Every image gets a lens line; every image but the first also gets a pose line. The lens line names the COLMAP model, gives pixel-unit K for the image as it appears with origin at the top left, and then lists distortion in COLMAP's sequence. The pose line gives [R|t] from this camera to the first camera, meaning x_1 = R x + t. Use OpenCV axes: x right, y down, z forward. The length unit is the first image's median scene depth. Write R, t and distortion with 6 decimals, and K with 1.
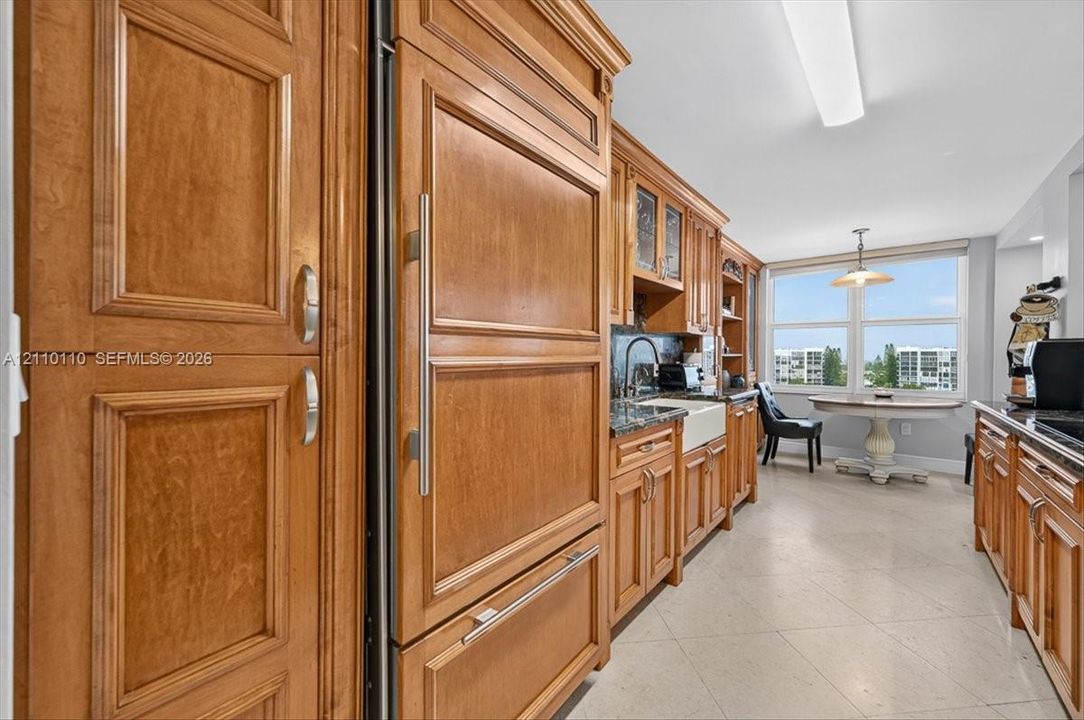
lens RADIAL K [[437.9, 0, 543.1], [0, 437.9, 357.7], [0, 0, 1]] dist [0.000275, -0.000124]
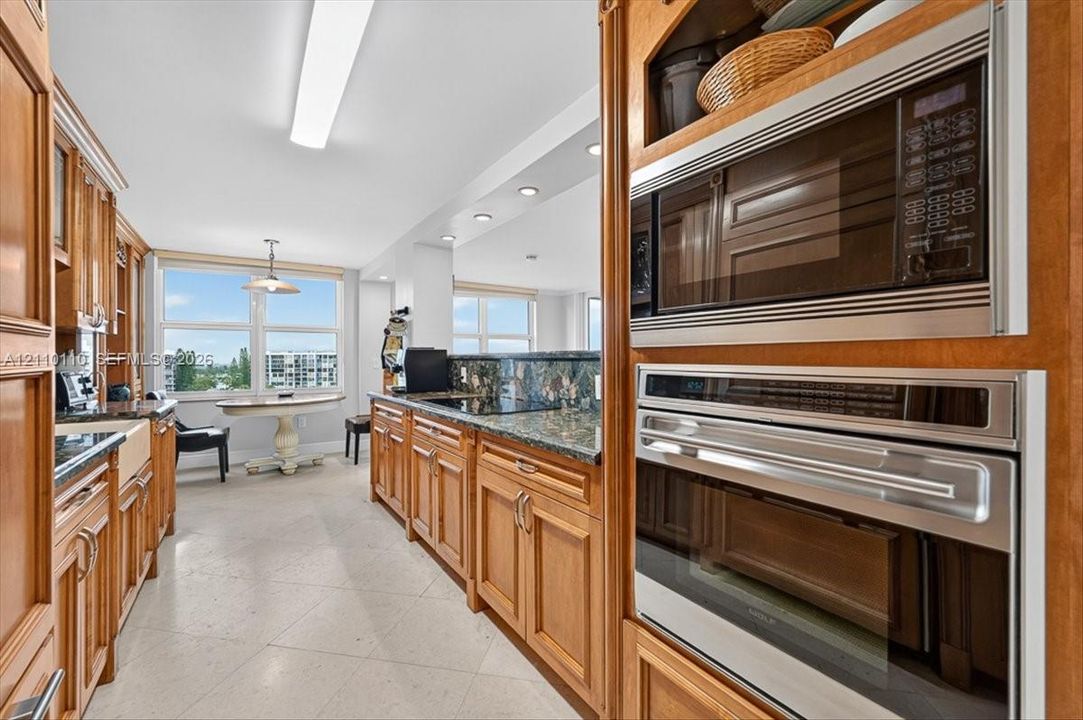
lens RADIAL K [[437.5, 0, 542.6], [0, 437.5, 357.7], [0, 0, 1]] dist [0.000275, -0.000124]
pose [[0.297403, -0.001605, 0.954751, -0.147639], [0.008481, 0.999964, -0.000961, -0.001278], [-0.954714, 0.008383, 0.297406, 0.094774]]
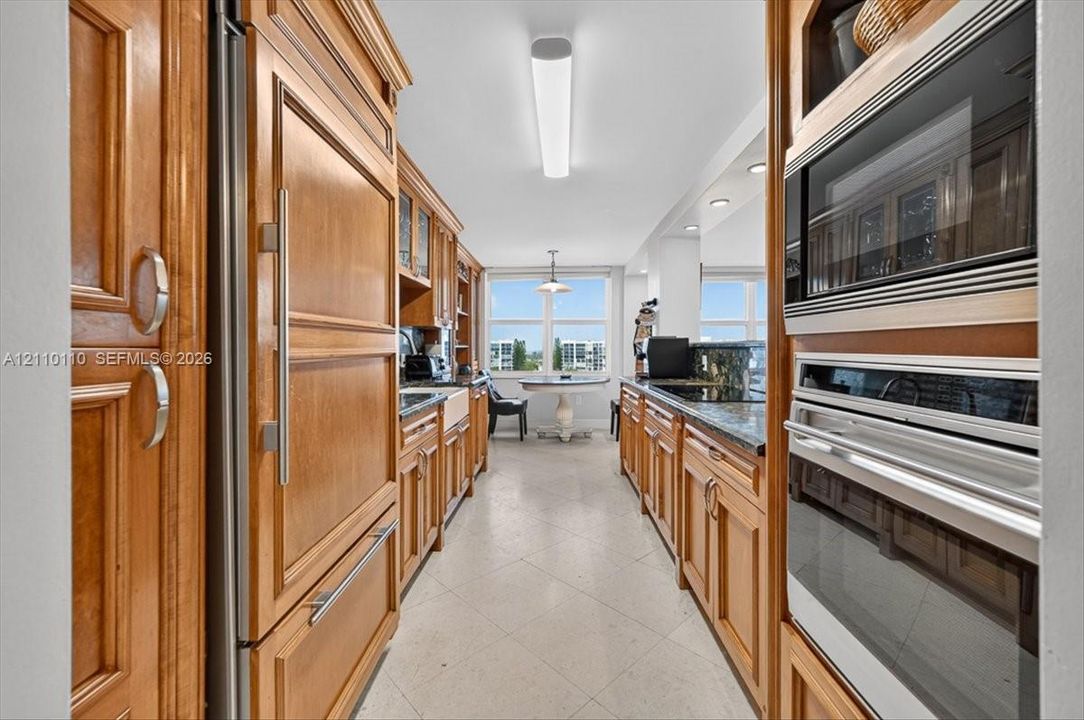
lens RADIAL K [[438.8, 0, 543.5], [0, 438.8, 348.3], [0, 0, 1]] dist [0.000621, -0.000100]
pose [[0.802840, -0.004164, 0.596180, -0.134226], [0.005378, 0.999986, -0.000258, 0.000166], [-0.596170, 0.003413, 0.802851, -0.061692]]
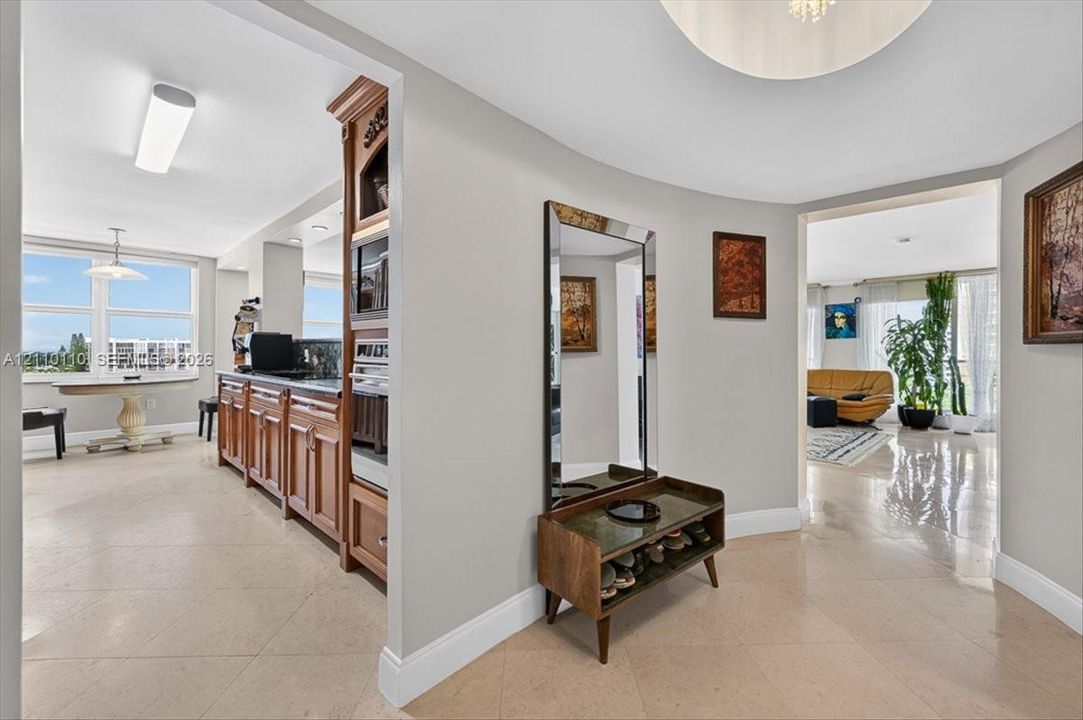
lens RADIAL K [[438.4, 0, 543.0], [0, 438.4, 348.3], [0, 0, 1]] dist [0.000621, -0.000100]
pose [[0.085097, 0.001406, 0.996372, -0.478197], [0.000813, 0.999999, -0.001481, 0.024475], [-0.996372, 0.000936, 0.085096, -0.286690]]
